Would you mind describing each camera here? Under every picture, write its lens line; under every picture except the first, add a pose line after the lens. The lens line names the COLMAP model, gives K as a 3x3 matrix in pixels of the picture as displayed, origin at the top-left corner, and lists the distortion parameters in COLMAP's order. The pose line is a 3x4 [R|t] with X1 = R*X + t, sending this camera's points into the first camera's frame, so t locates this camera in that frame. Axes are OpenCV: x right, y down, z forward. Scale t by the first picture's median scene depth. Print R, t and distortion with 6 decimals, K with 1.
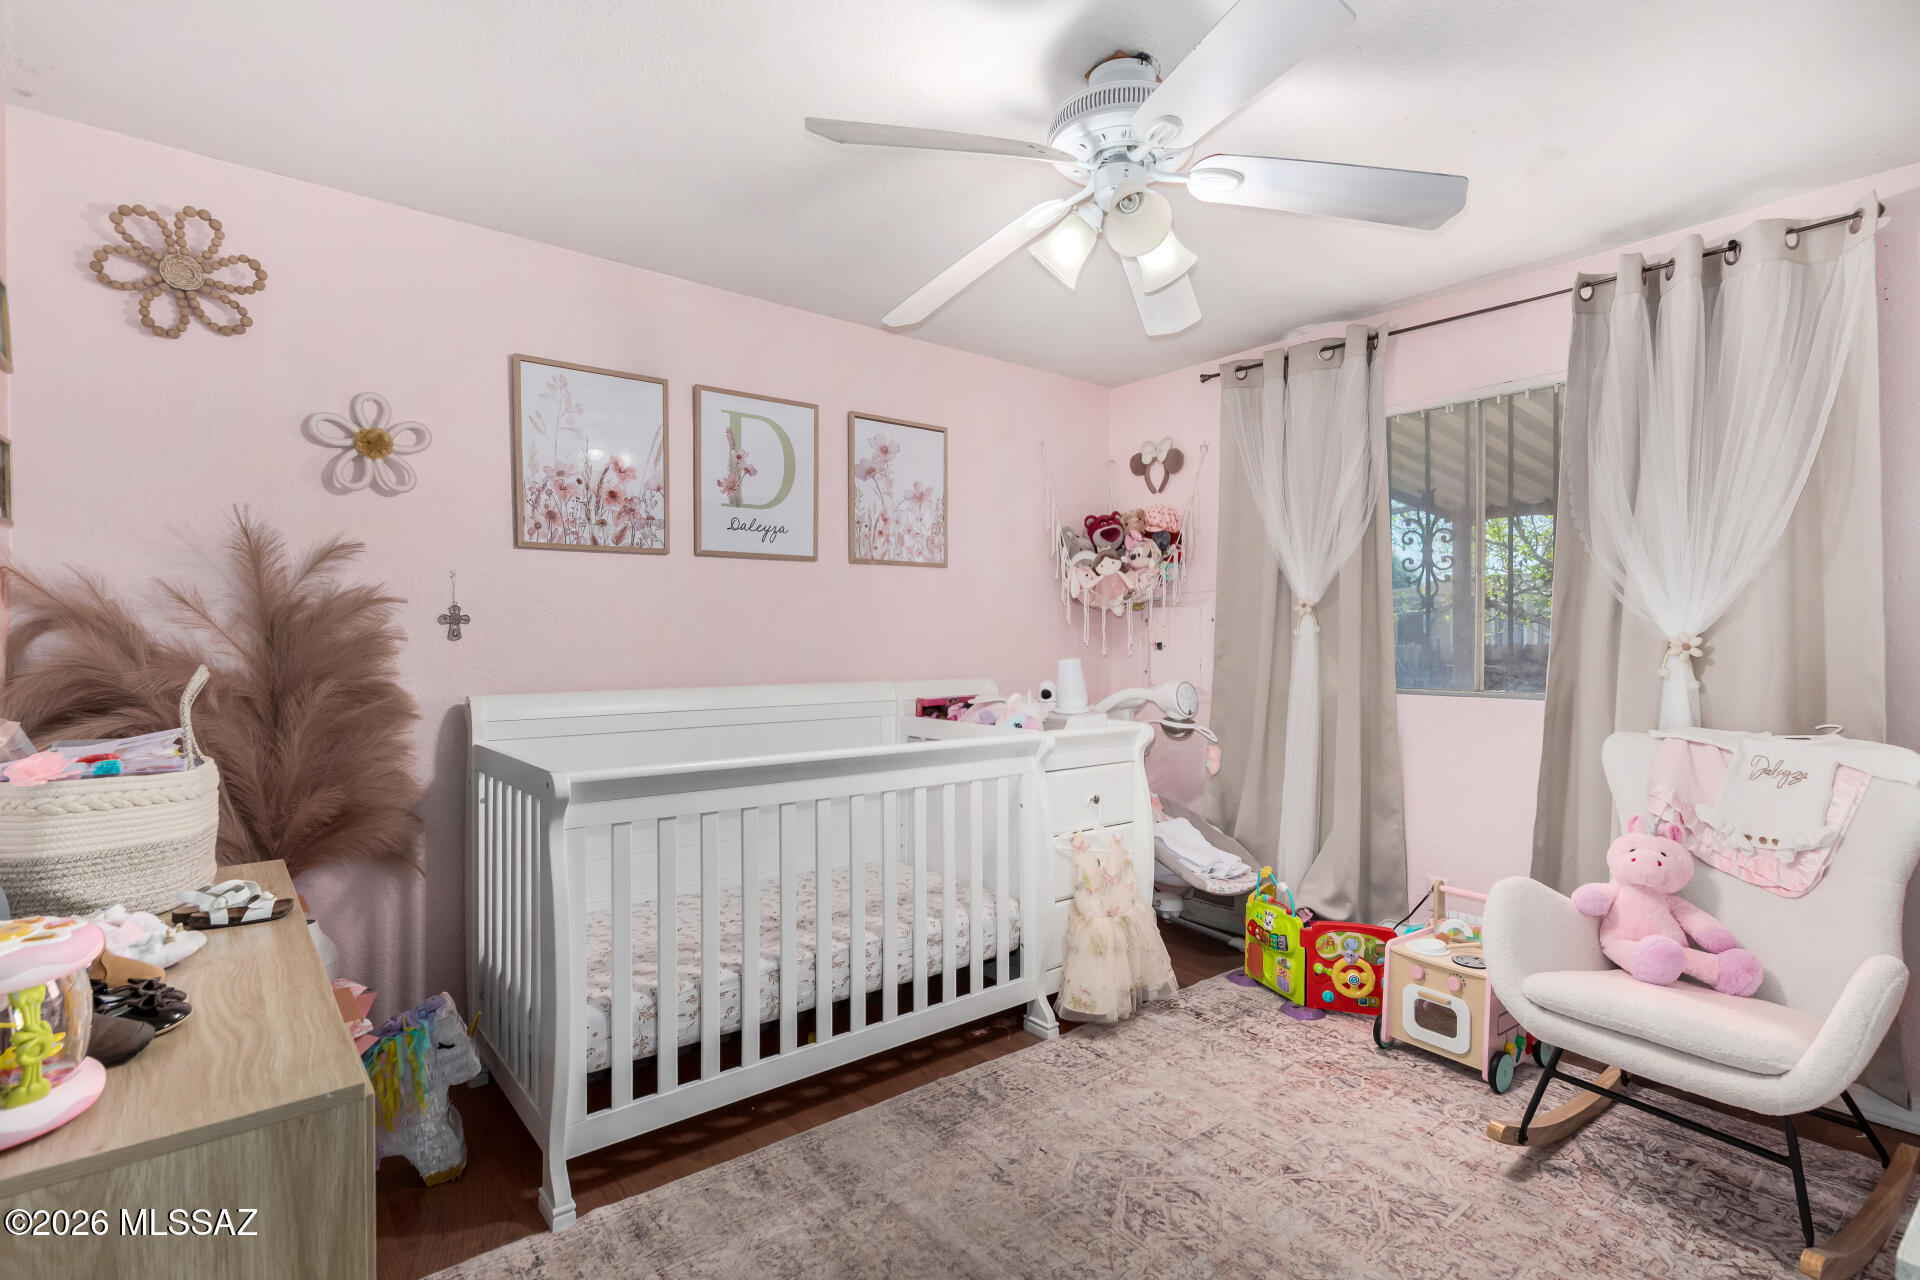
lens RADIAL K [[927.2, 0, 963.4], [0, 927.2, 644.8], [0, 0, 1]] dist [0.003612, 0.000739]
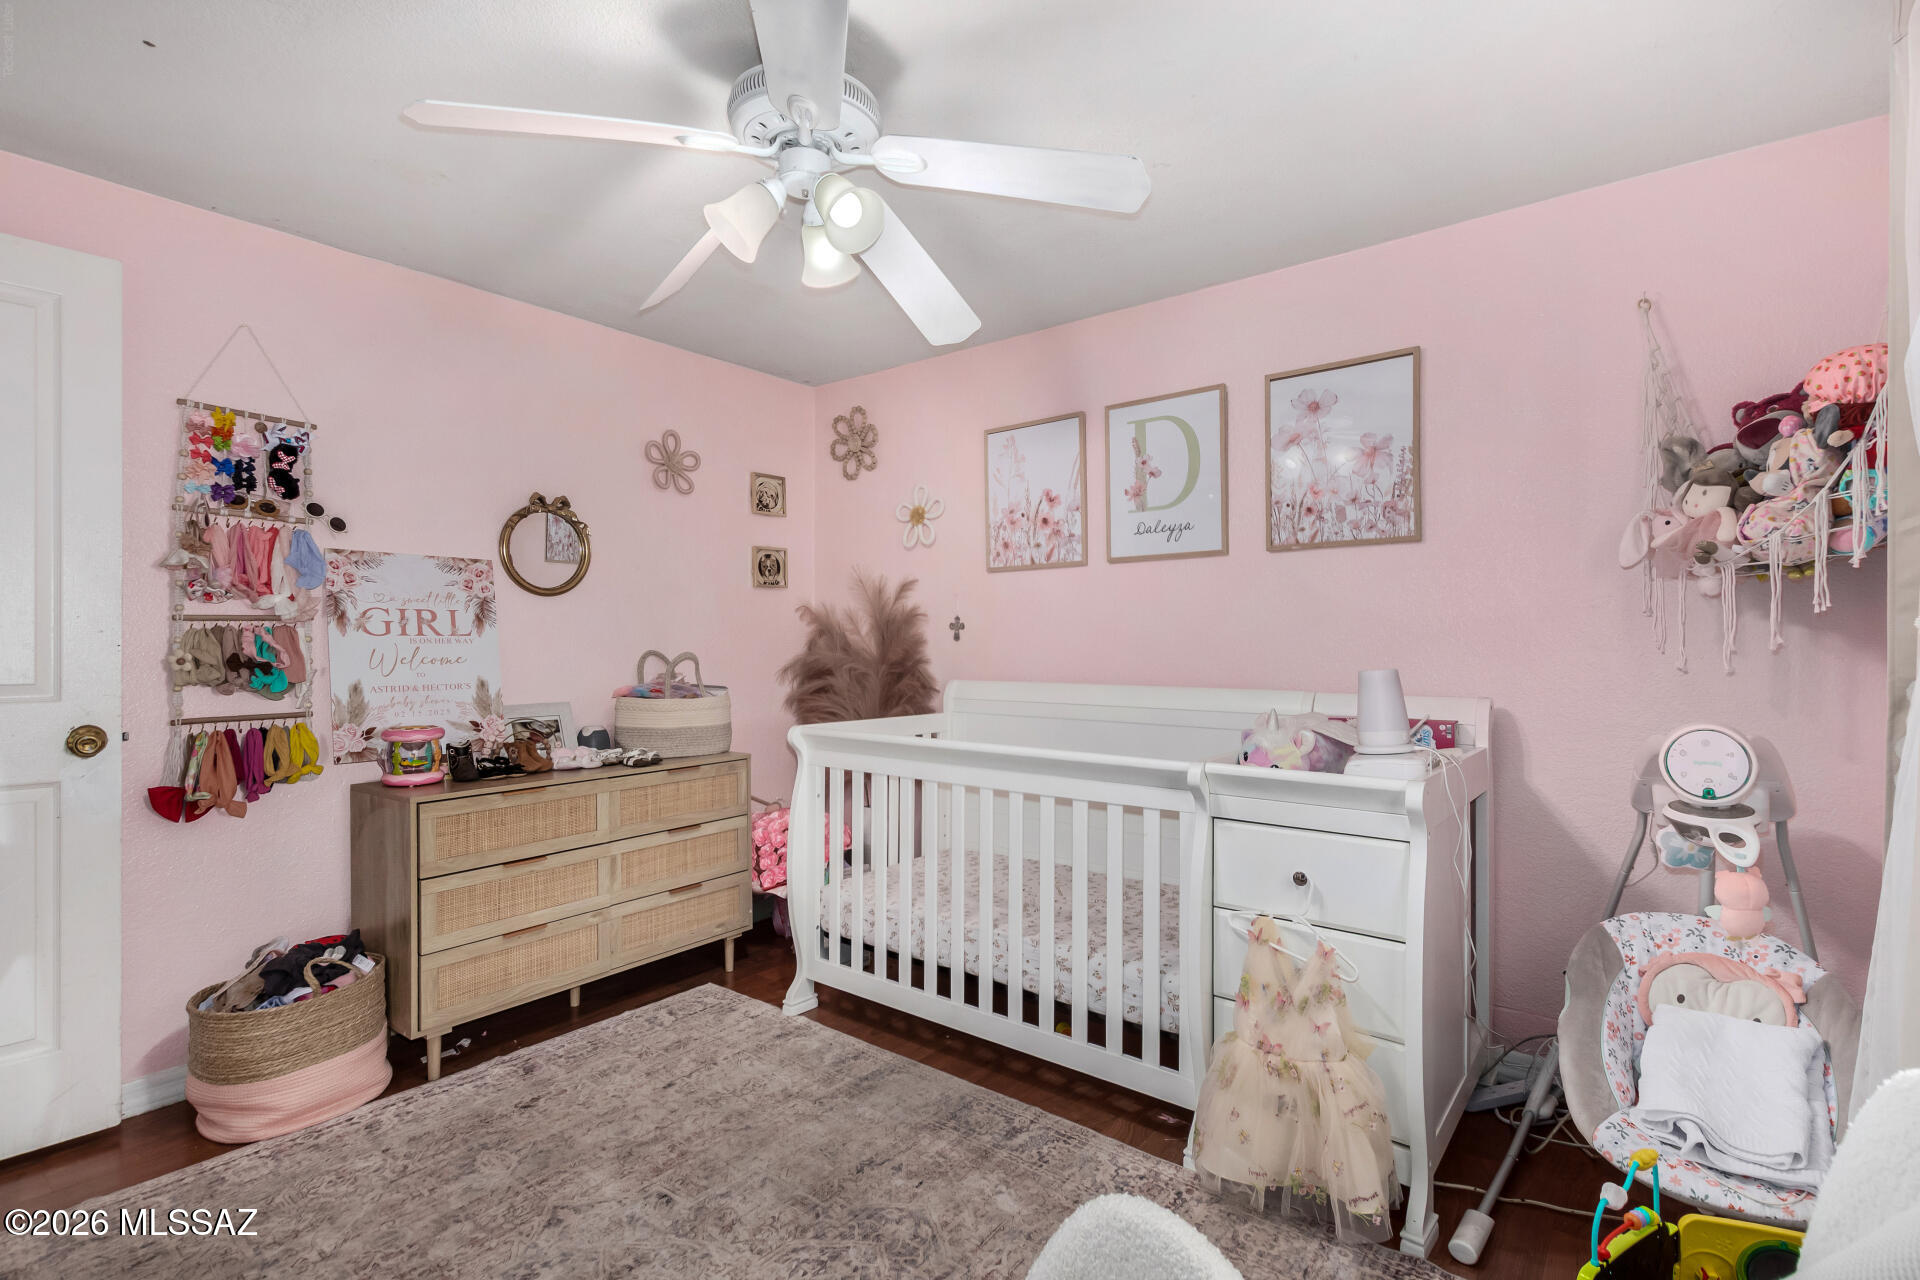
lens RADIAL K [[927.2, 0, 962.6], [0, 927.2, 635.8], [0, 0, 1]] dist [0.003612, 0.000739]
pose [[0.195120, -0.005415, -0.980765, 0.798631], [-0.007827, 0.999944, -0.007078, -0.002355], [0.980748, 0.009057, 0.195066, 0.667273]]
